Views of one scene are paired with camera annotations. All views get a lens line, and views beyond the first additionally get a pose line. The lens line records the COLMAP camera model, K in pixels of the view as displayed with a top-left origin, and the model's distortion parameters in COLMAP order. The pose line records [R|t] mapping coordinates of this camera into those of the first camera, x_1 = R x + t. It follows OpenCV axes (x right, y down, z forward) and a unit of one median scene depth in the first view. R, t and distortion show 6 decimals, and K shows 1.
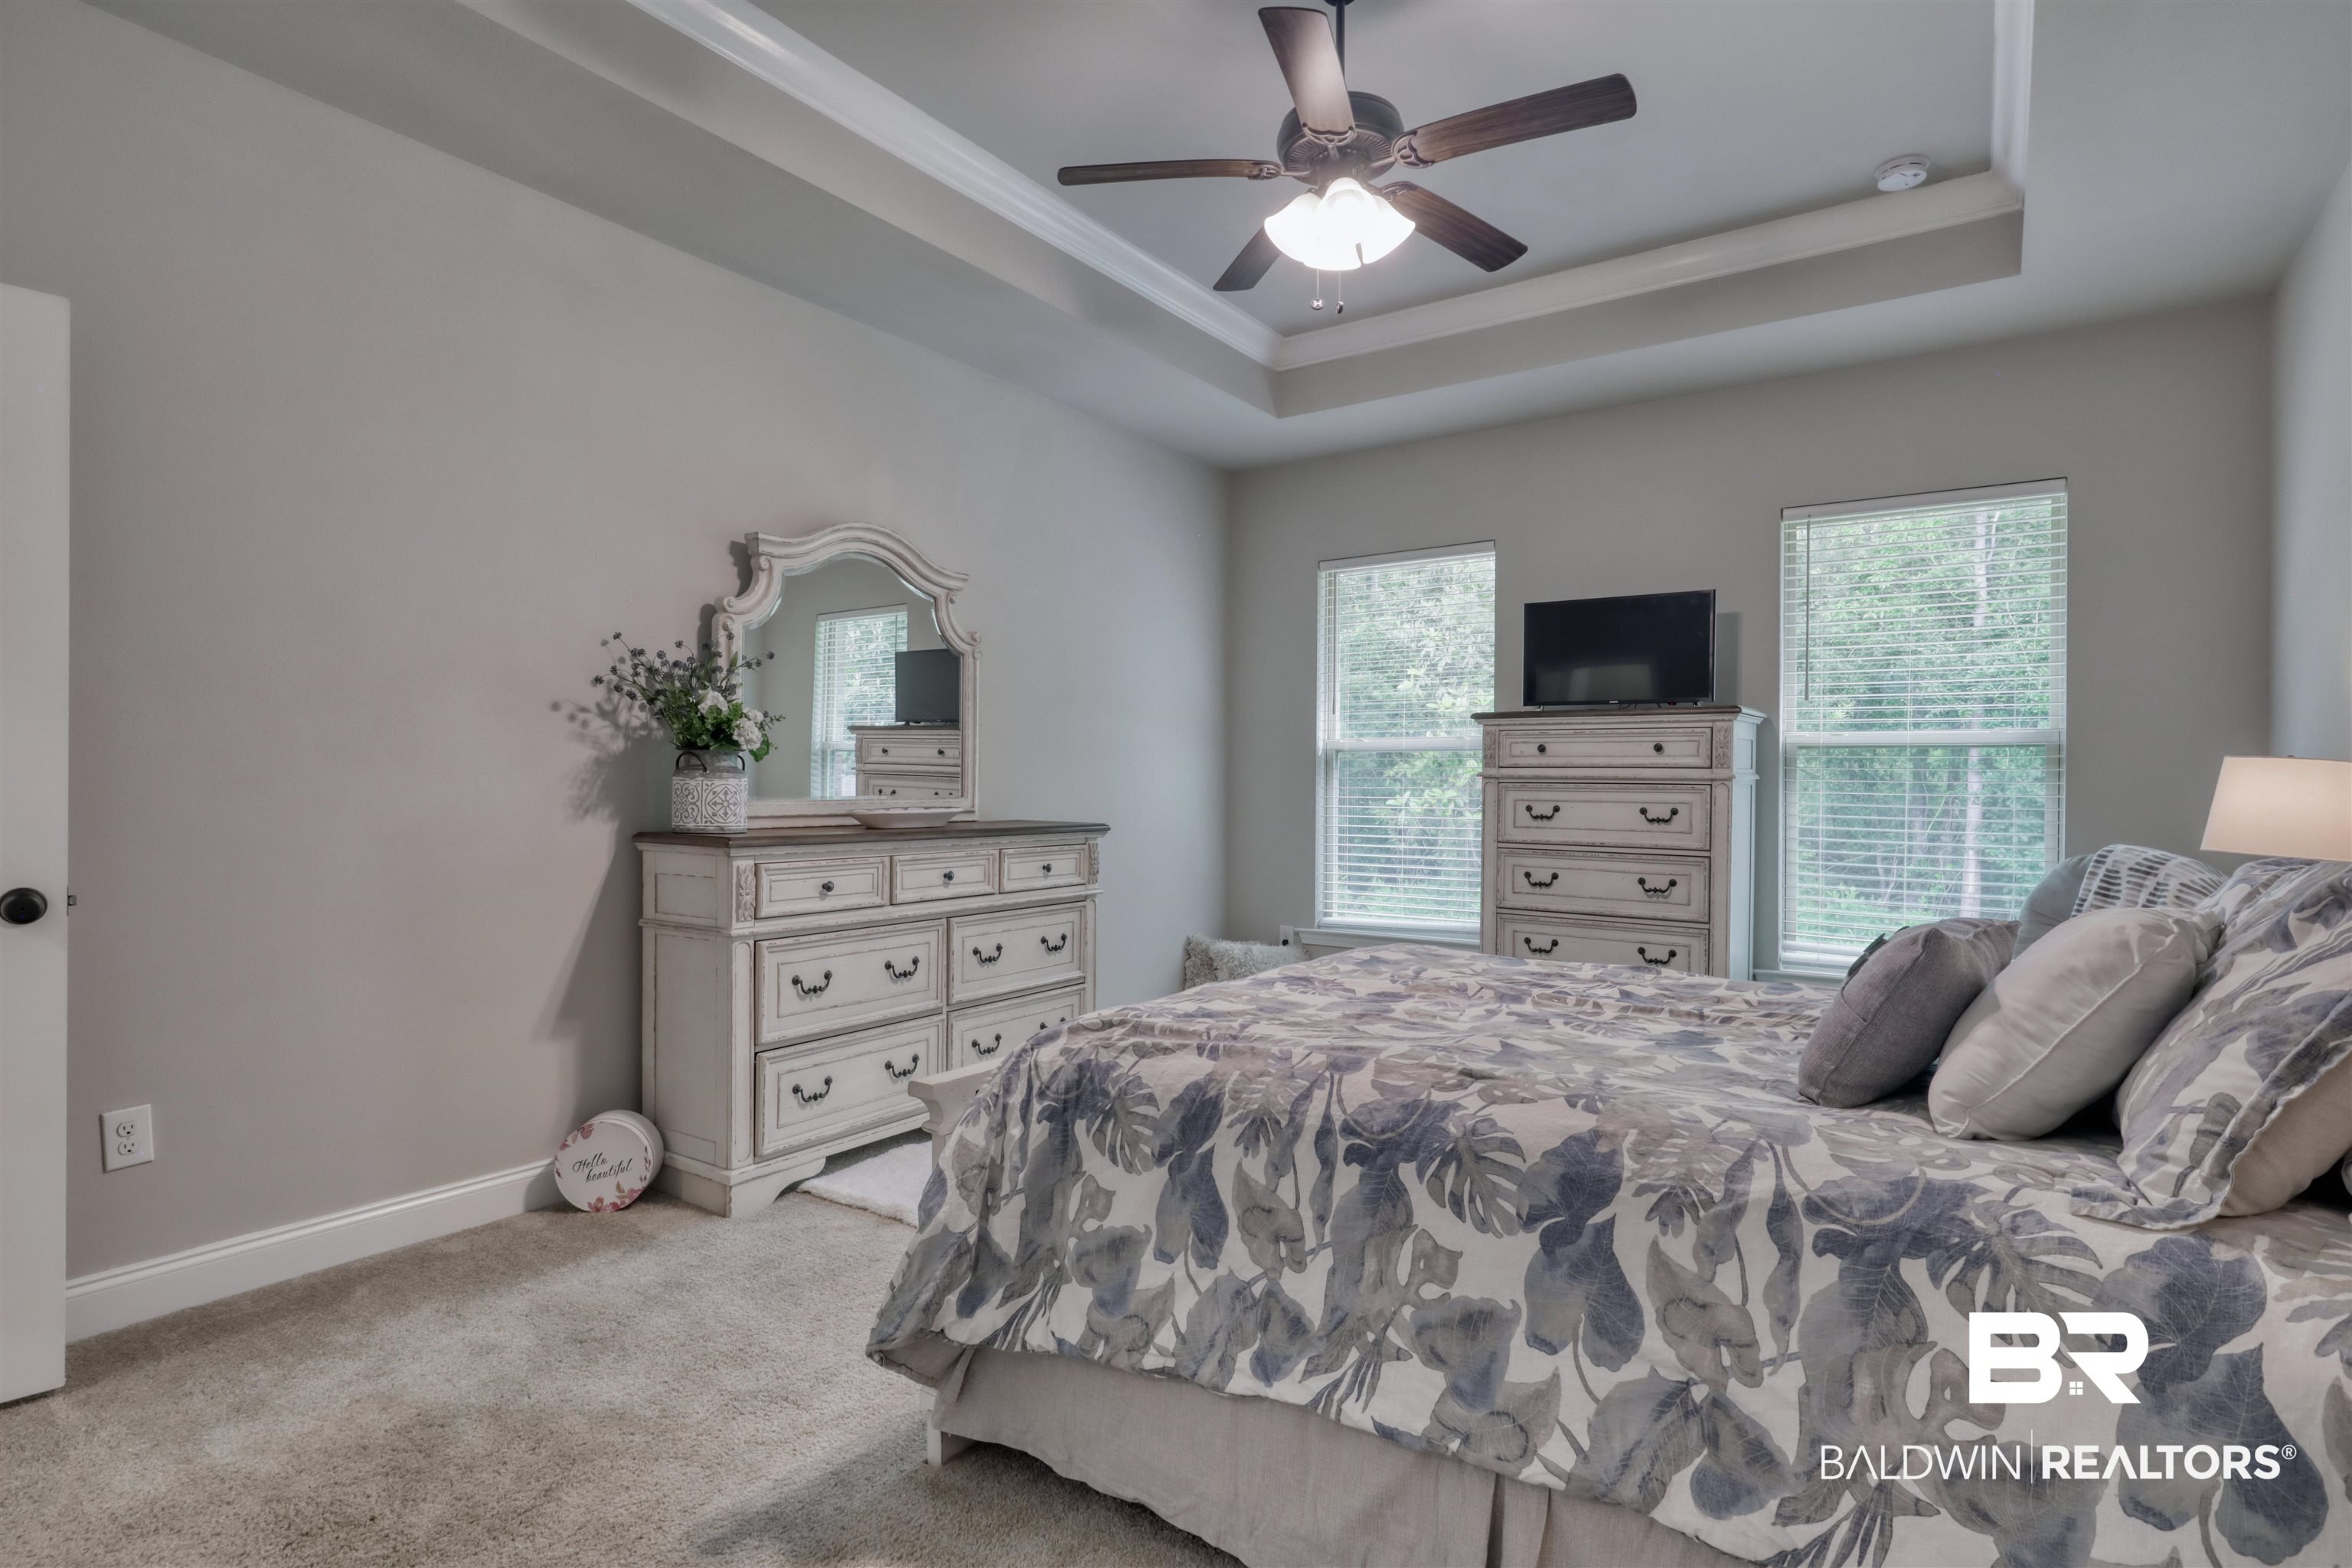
lens RADIAL K [[1165.2, 0, 1176.0], [0, 1165.2, 784.0], [0, 0, 1]] dist [-0.002849, 0.000282]
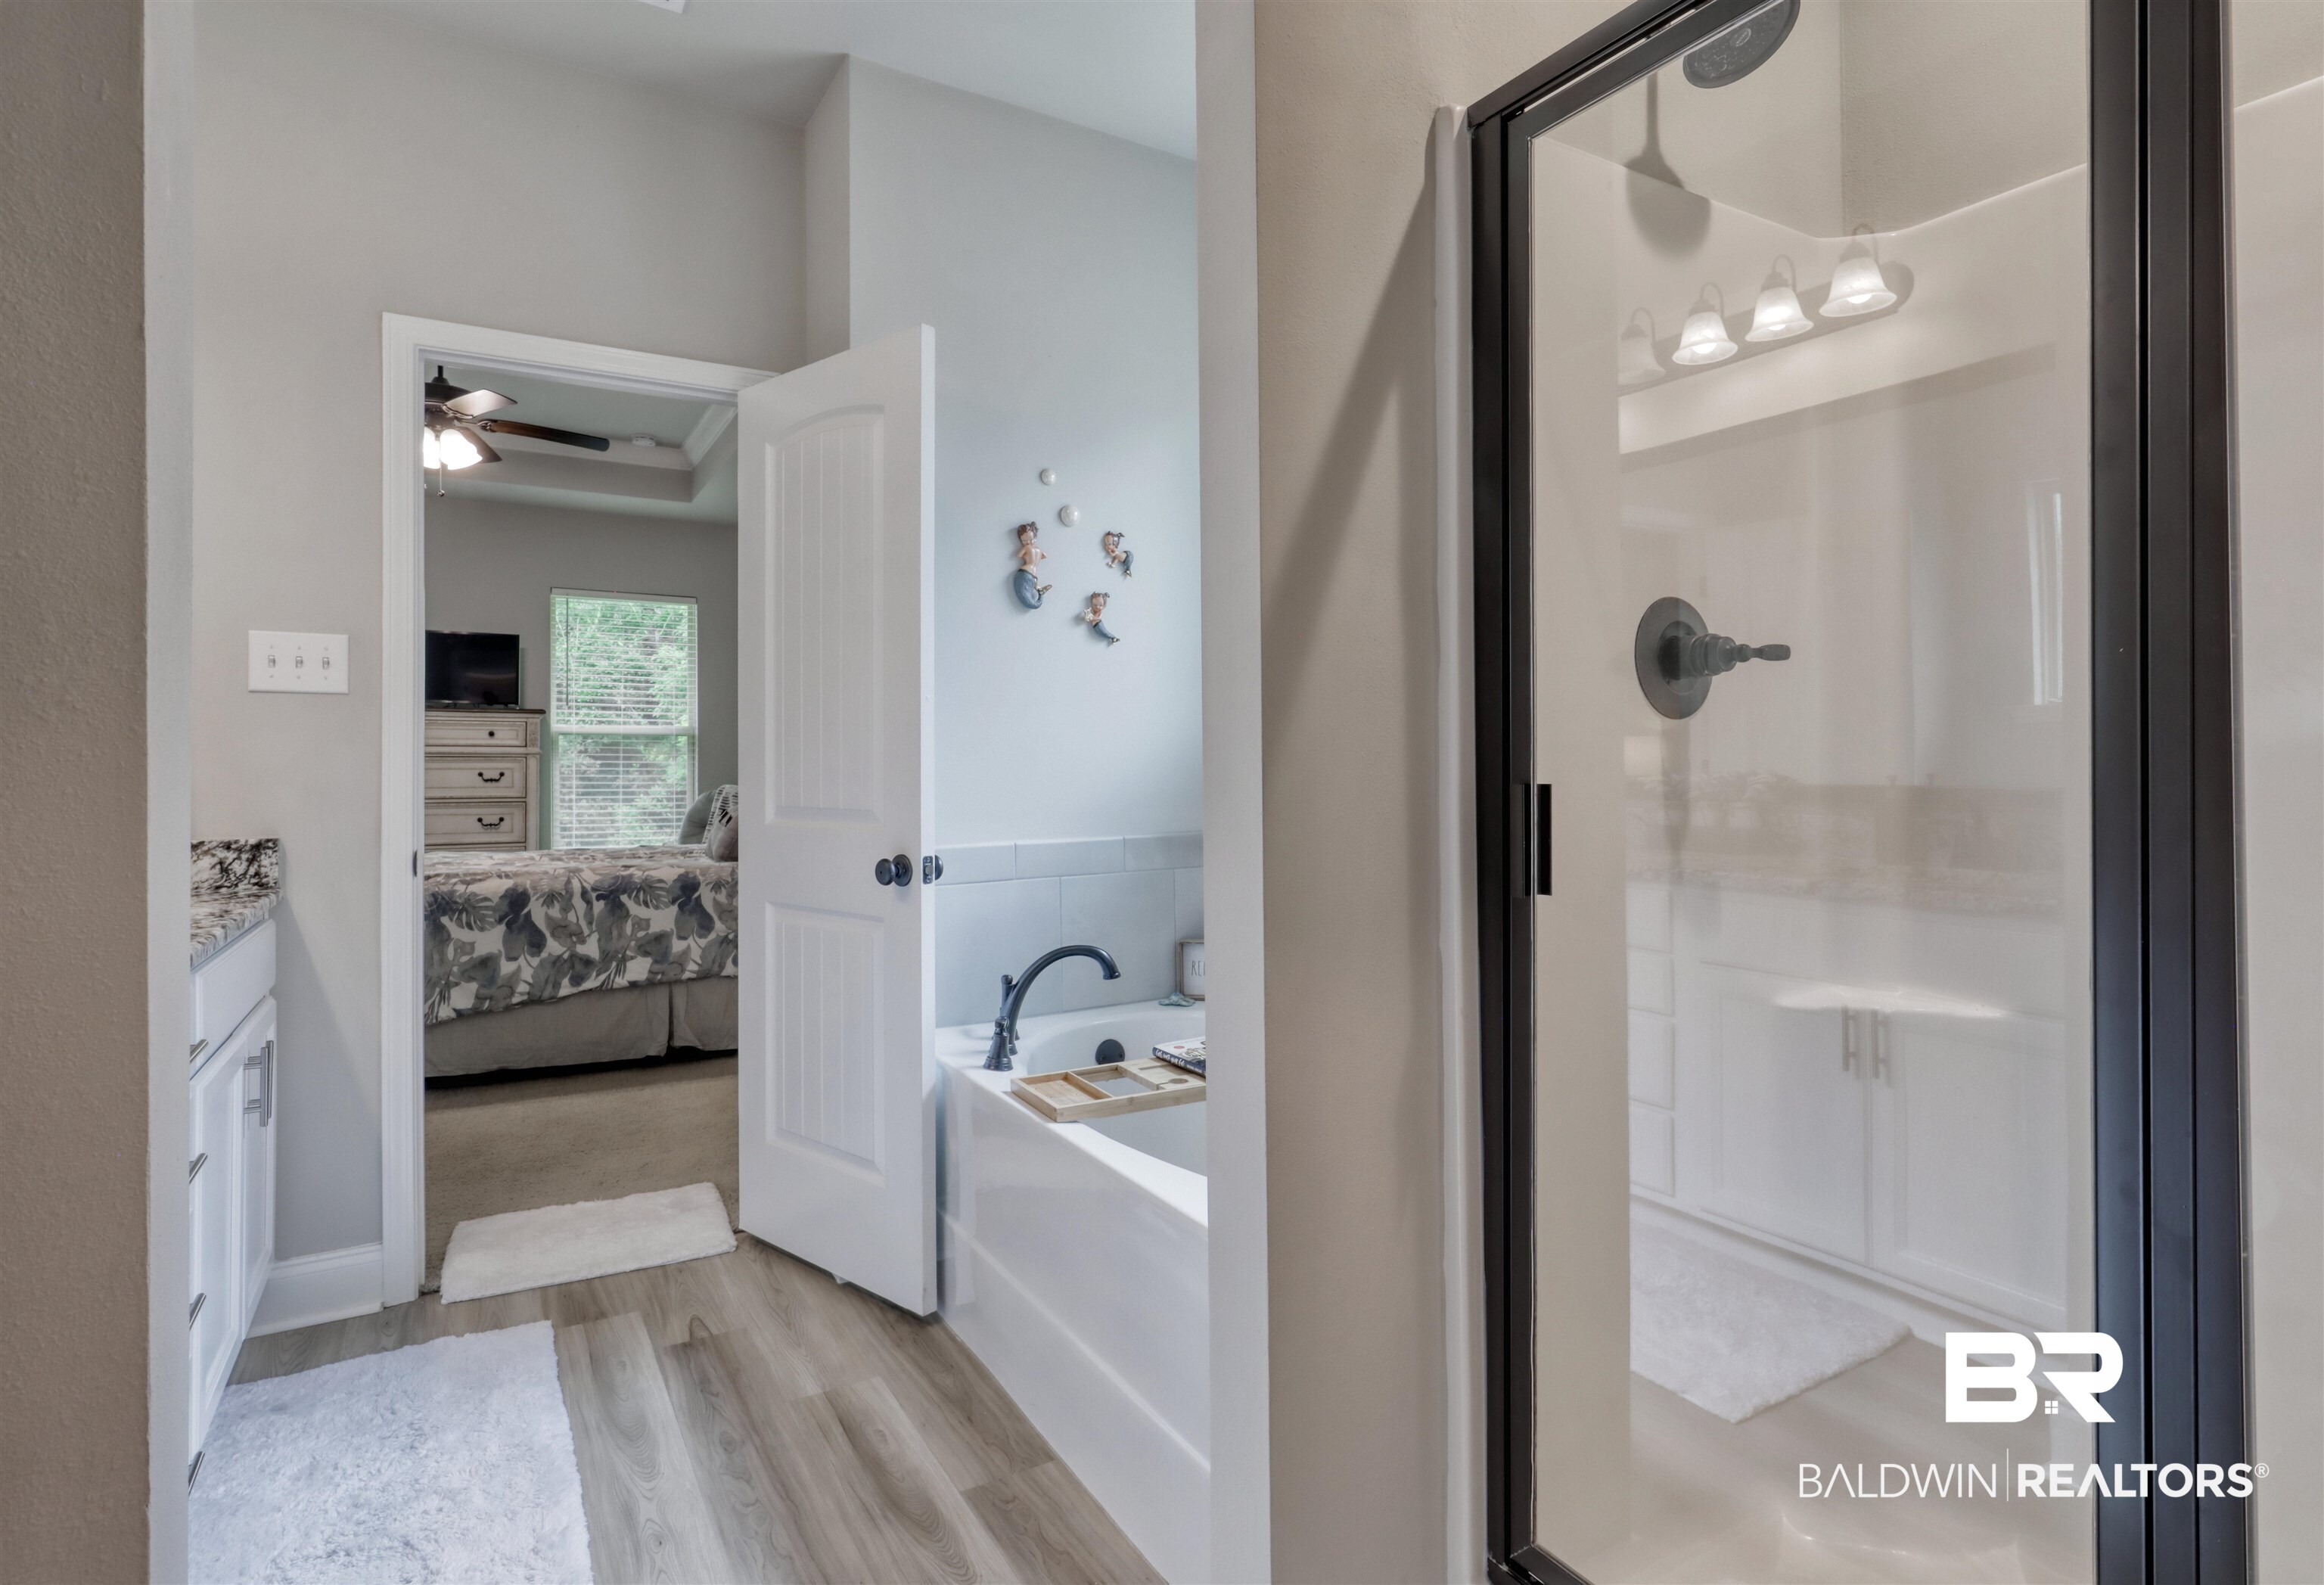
lens RADIAL K [[1201.1, 0, 1130.5], [0, 1201.1, 748.6], [0, 0, 1]] dist [-0.002217, -0.000279]
pose [[0.436410, -0.002197, 0.899745, -1.564245], [0.007464, 0.999971, -0.001179, -0.006727], [-0.899717, 0.007230, 0.436414, -1.126538]]
